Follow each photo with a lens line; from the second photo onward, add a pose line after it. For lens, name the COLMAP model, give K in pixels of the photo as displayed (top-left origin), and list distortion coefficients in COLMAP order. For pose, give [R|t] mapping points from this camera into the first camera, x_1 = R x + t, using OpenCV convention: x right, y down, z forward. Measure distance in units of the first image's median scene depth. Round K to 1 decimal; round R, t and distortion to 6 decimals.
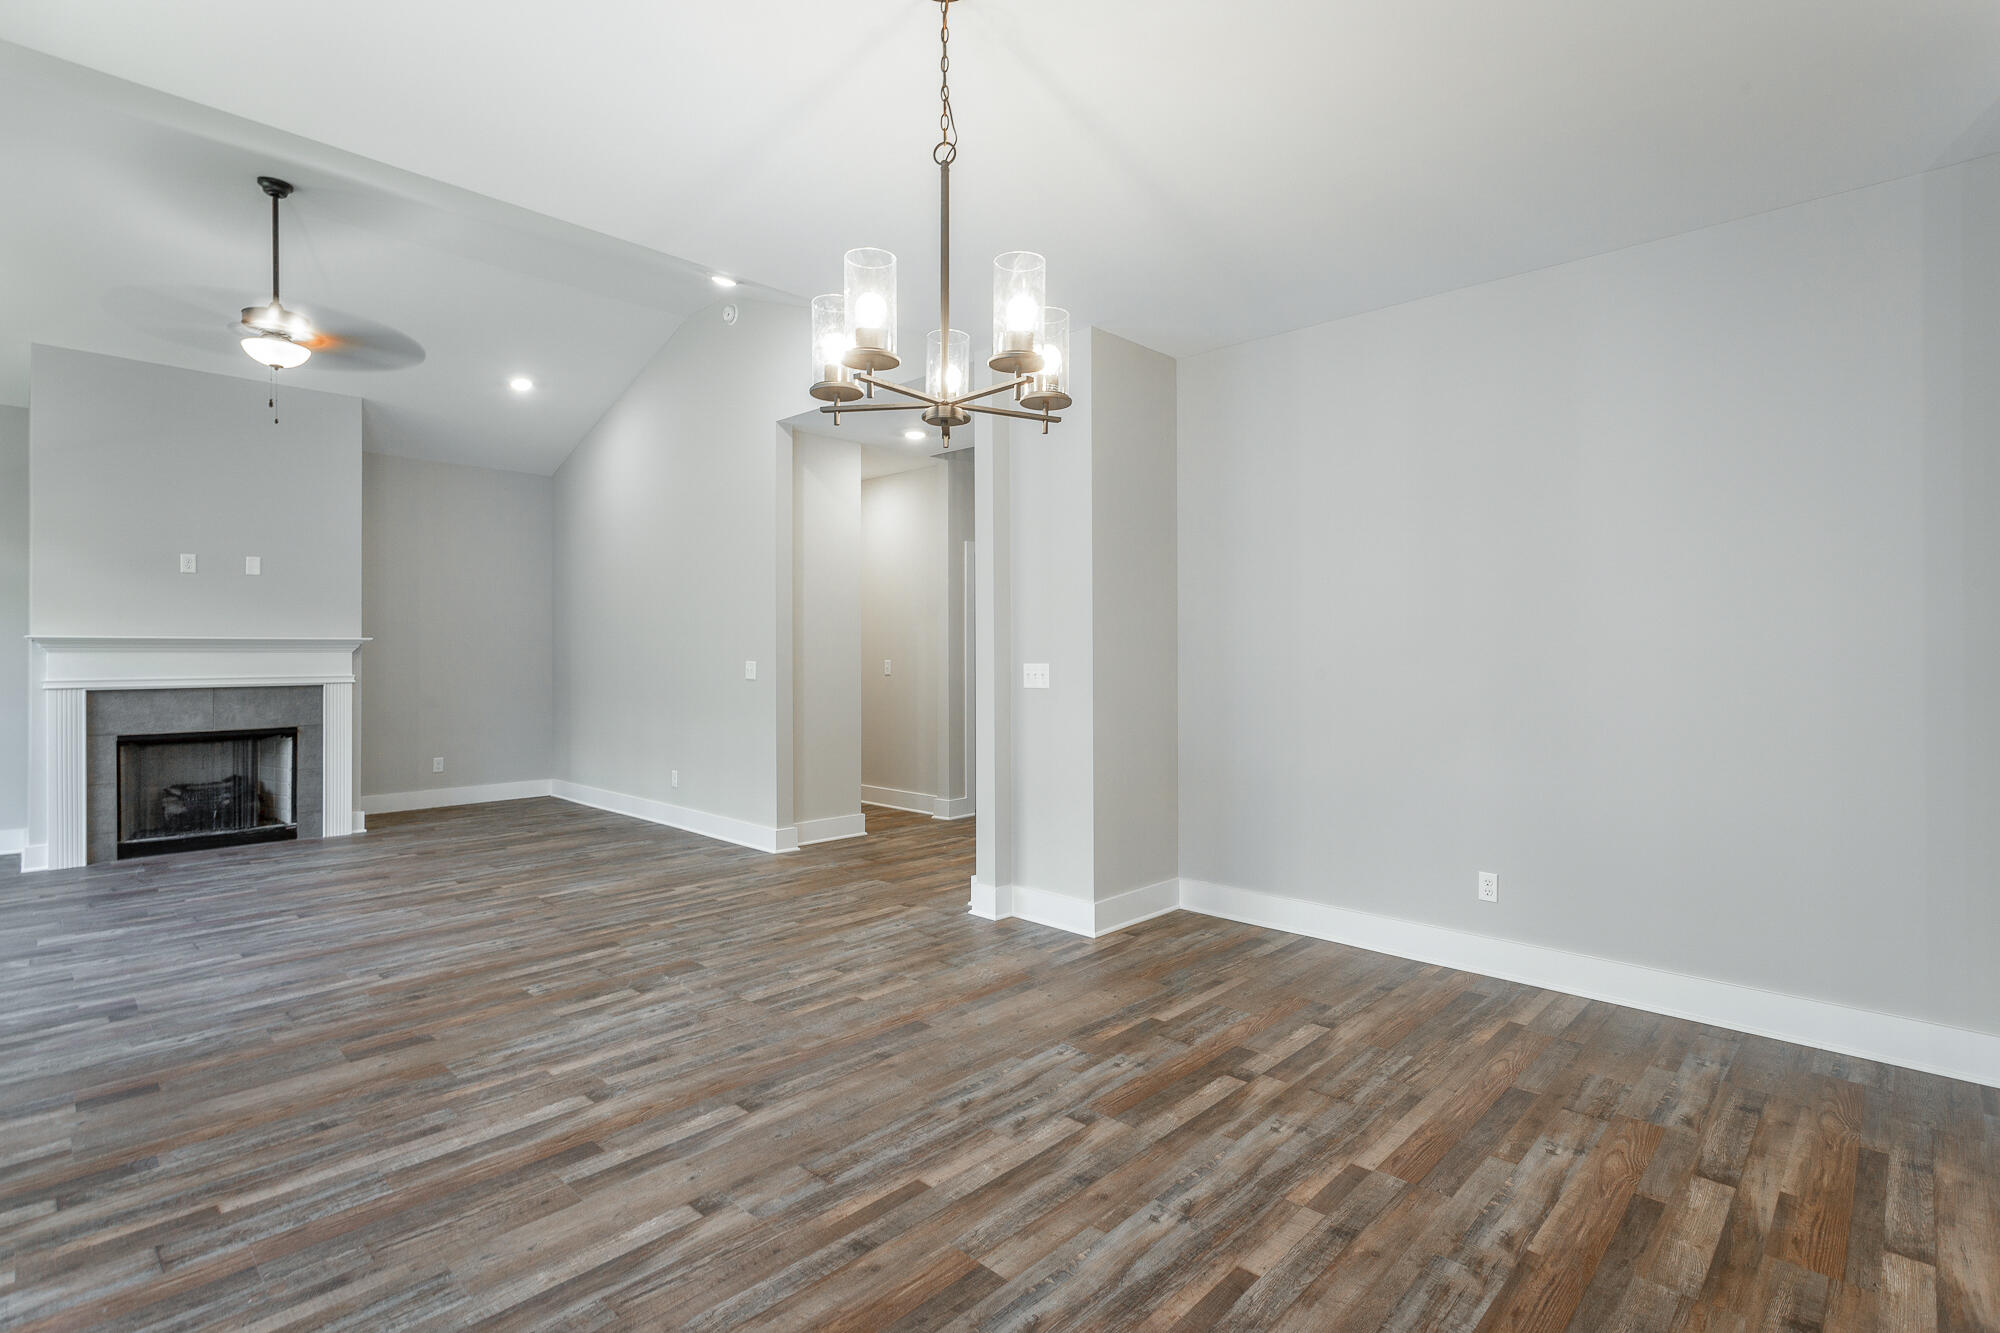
lens RADIAL K [[951.1, 0, 1001.4], [0, 951.1, 658.8], [0, 0, 1]] dist [-0.002267, 0.002284]
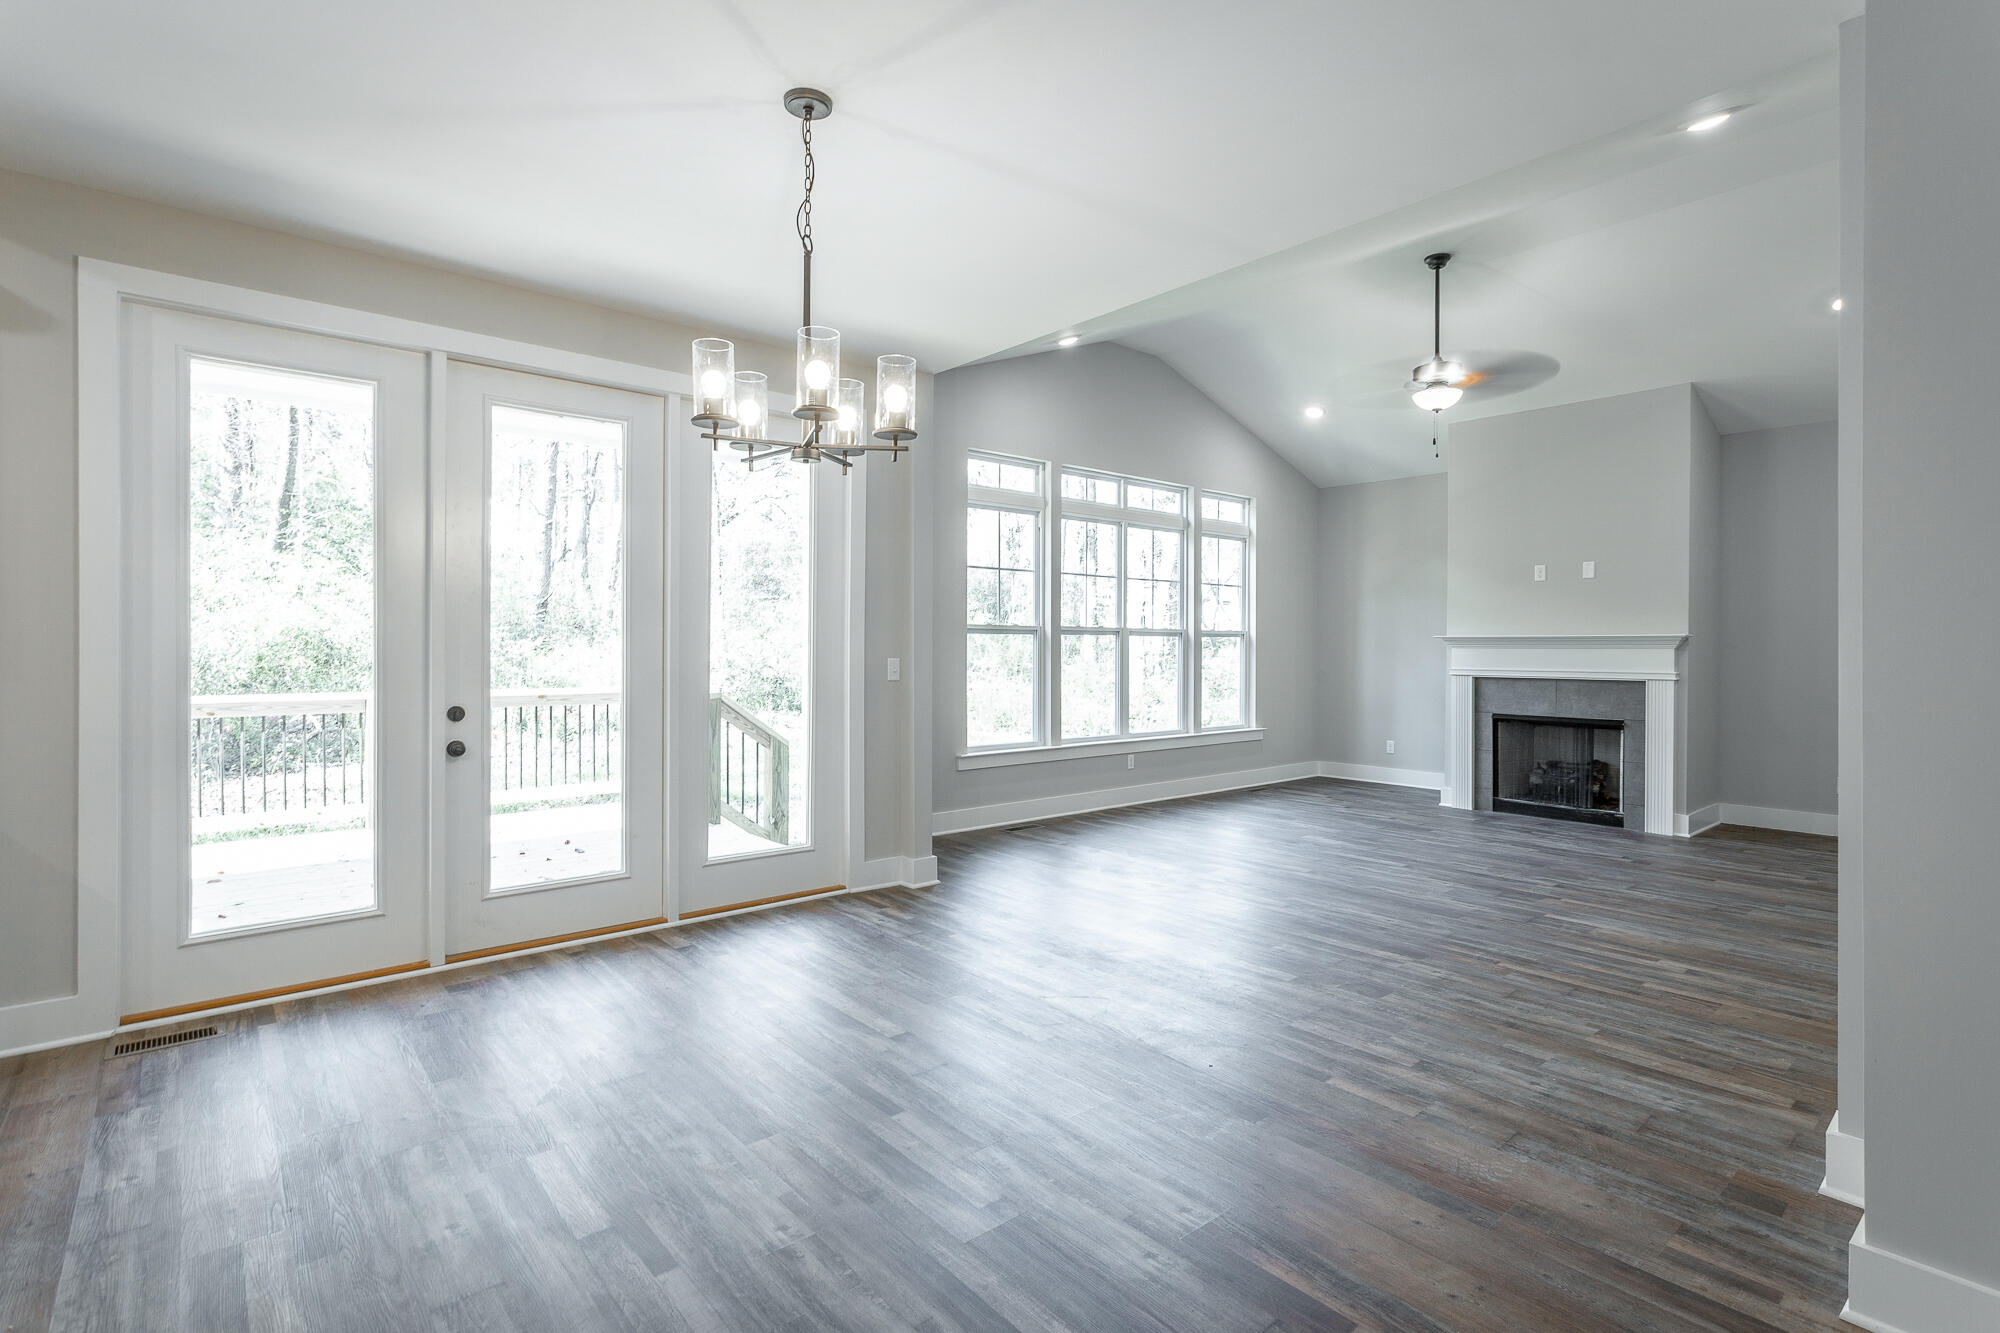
lens RADIAL K [[951.1, 0, 1008.9], [0, 951.1, 643.9], [0, 0, 1]] dist [-0.002267, 0.002284]
pose [[-0.097870, -0.003141, -0.995194, 0.560453], [-0.009542, 0.999952, -0.002217, -0.004878], [0.995153, 0.009279, -0.097896, 0.667090]]
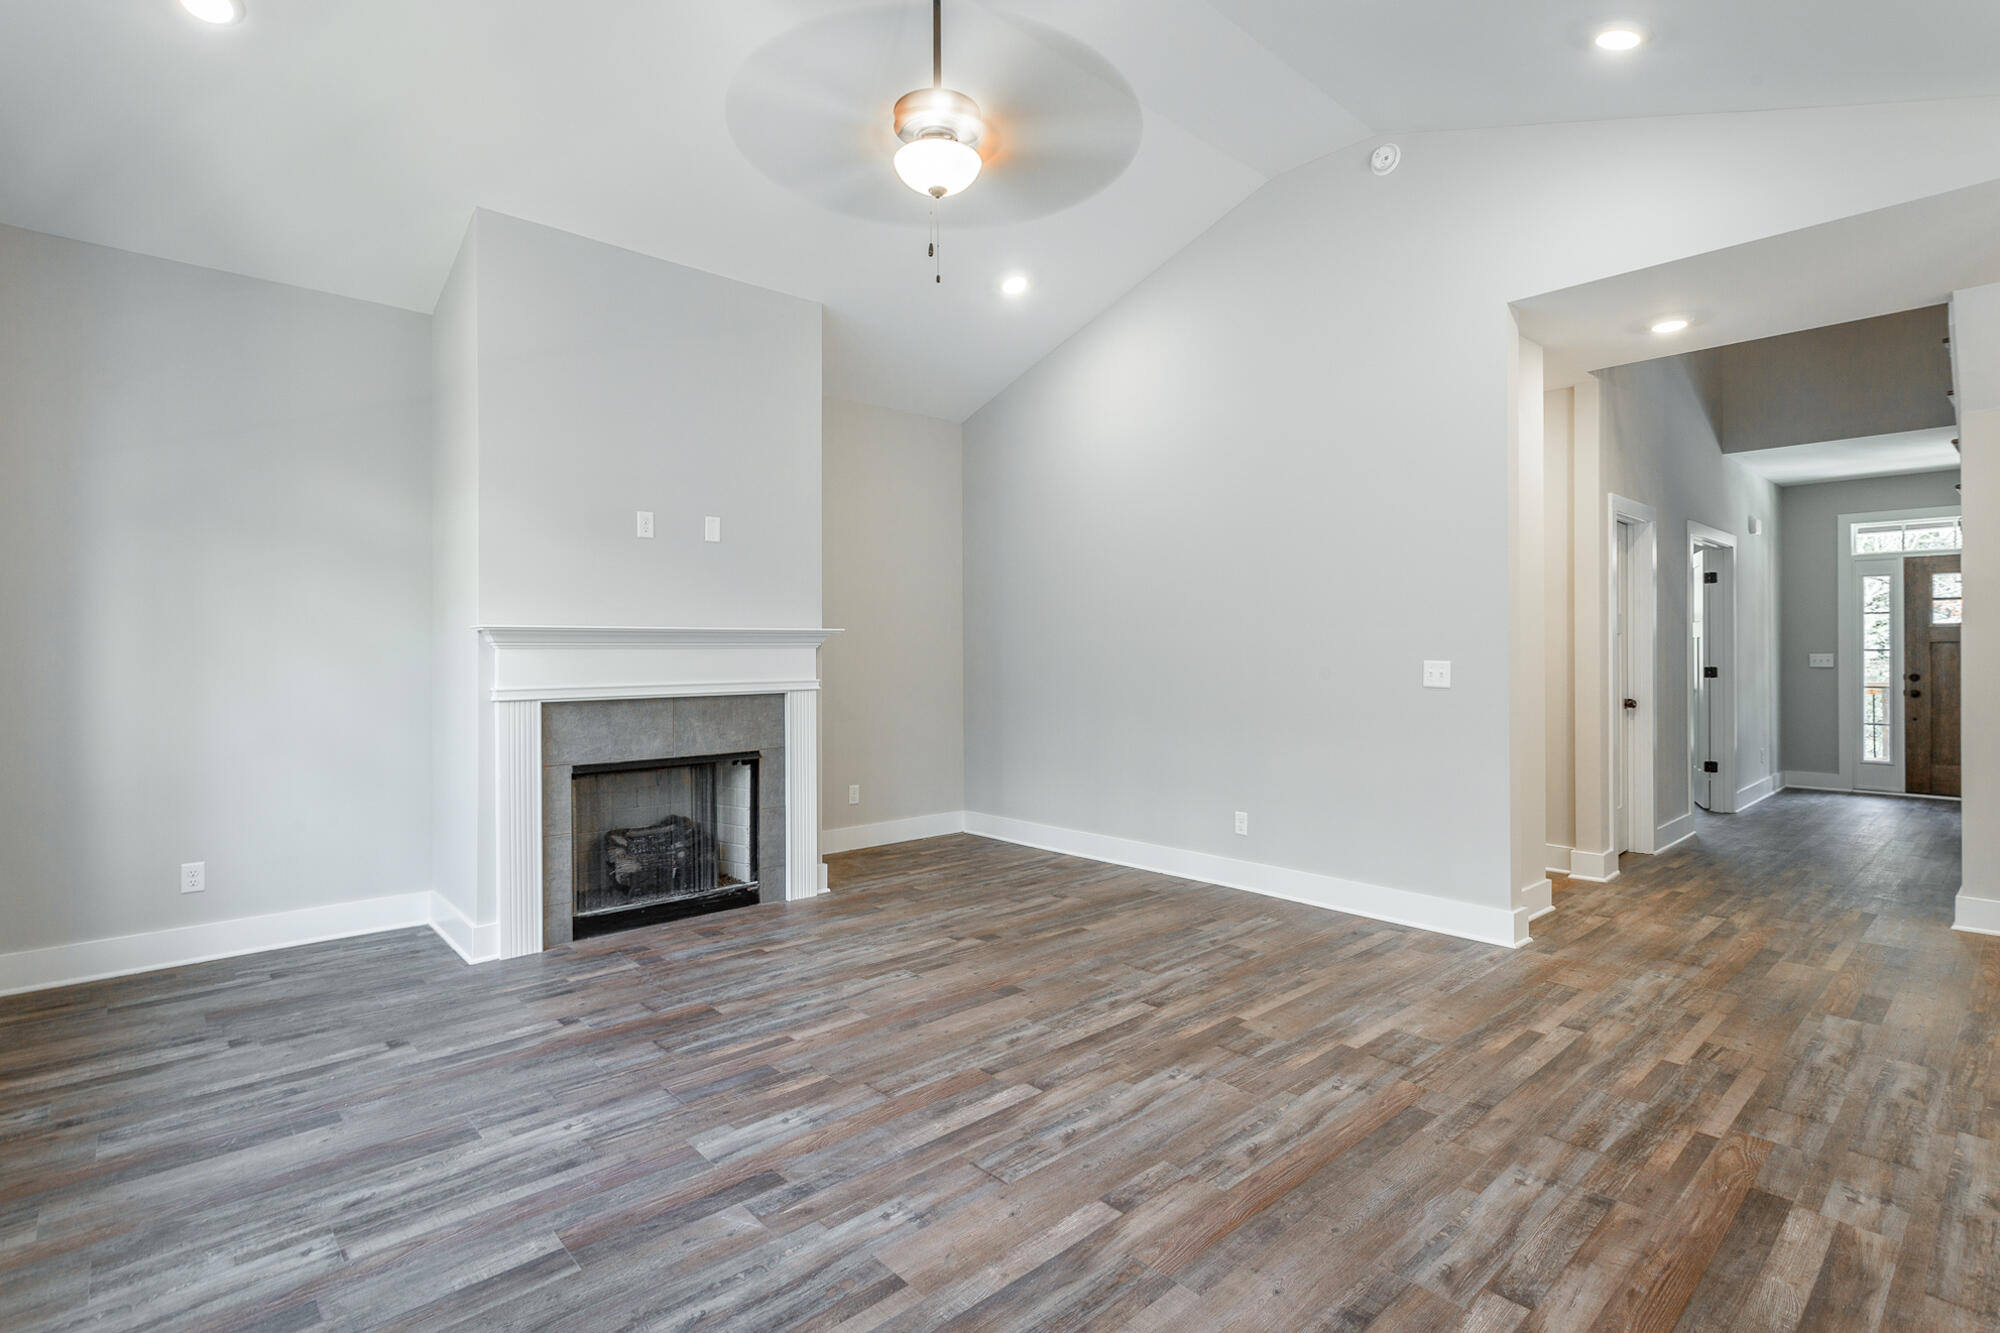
lens RADIAL K [[951.1, 0, 1002.1], [0, 951.1, 666.1], [0, 0, 1]] dist [-0.002267, 0.002284]
pose [[0.997763, -0.000756, -0.066846, -0.782387], [0.001642, 0.999912, 0.013195, -0.004193], [0.066830, -0.013275, 0.997676, 0.436446]]
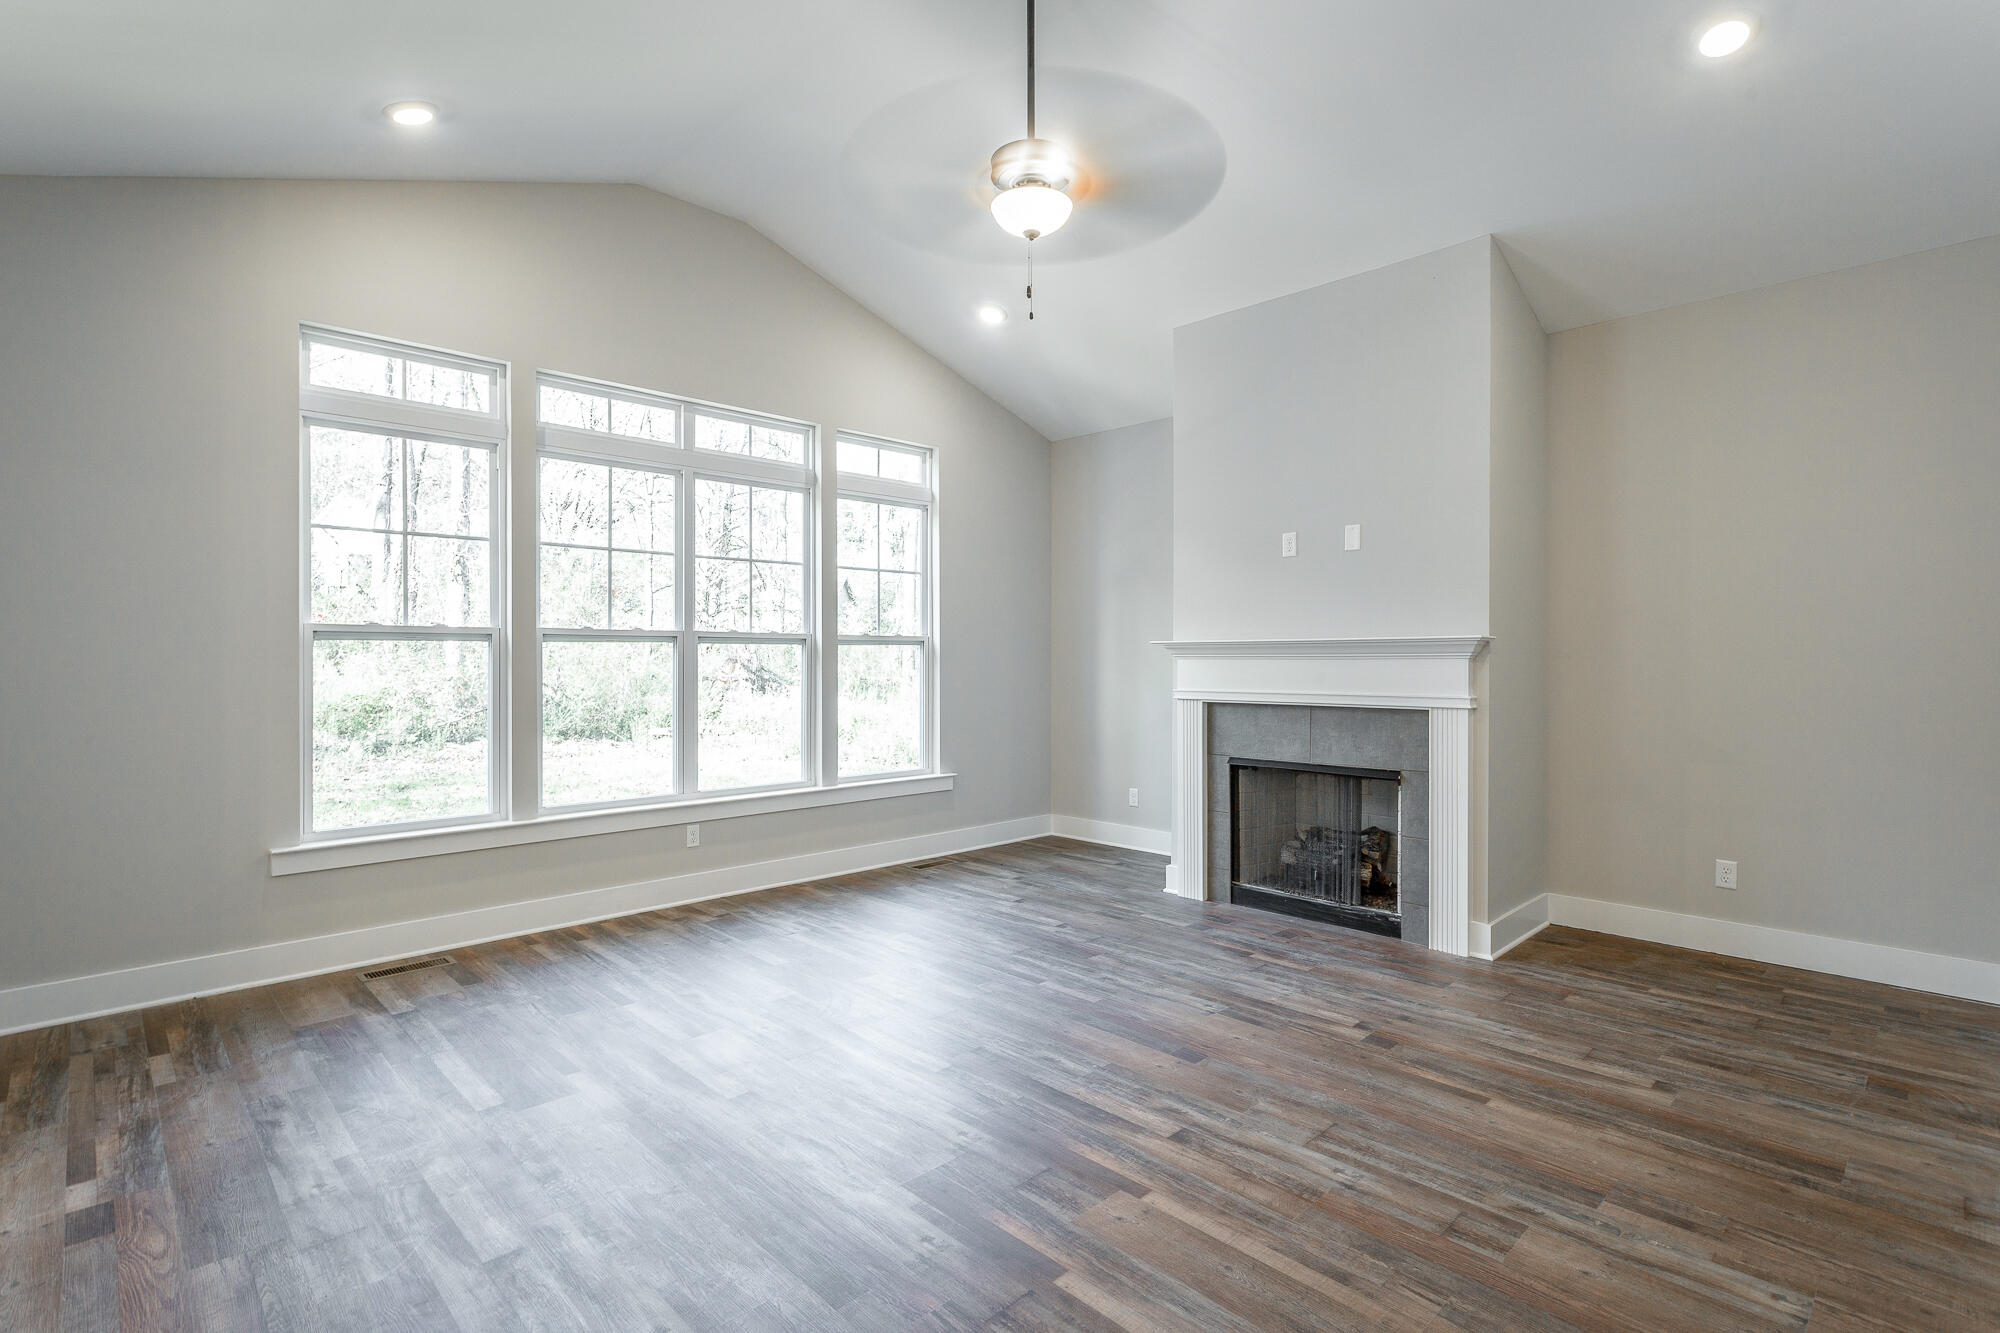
lens RADIAL K [[951.1, 0, 1009.7], [0, 951.1, 654.3], [0, 0, 1]] dist [-0.002267, 0.002284]
pose [[-0.029224, -0.004699, -0.999562, -0.102000], [-0.003888, 0.999982, -0.004587, -0.008522], [0.999565, 0.003753, -0.029242, 1.154249]]
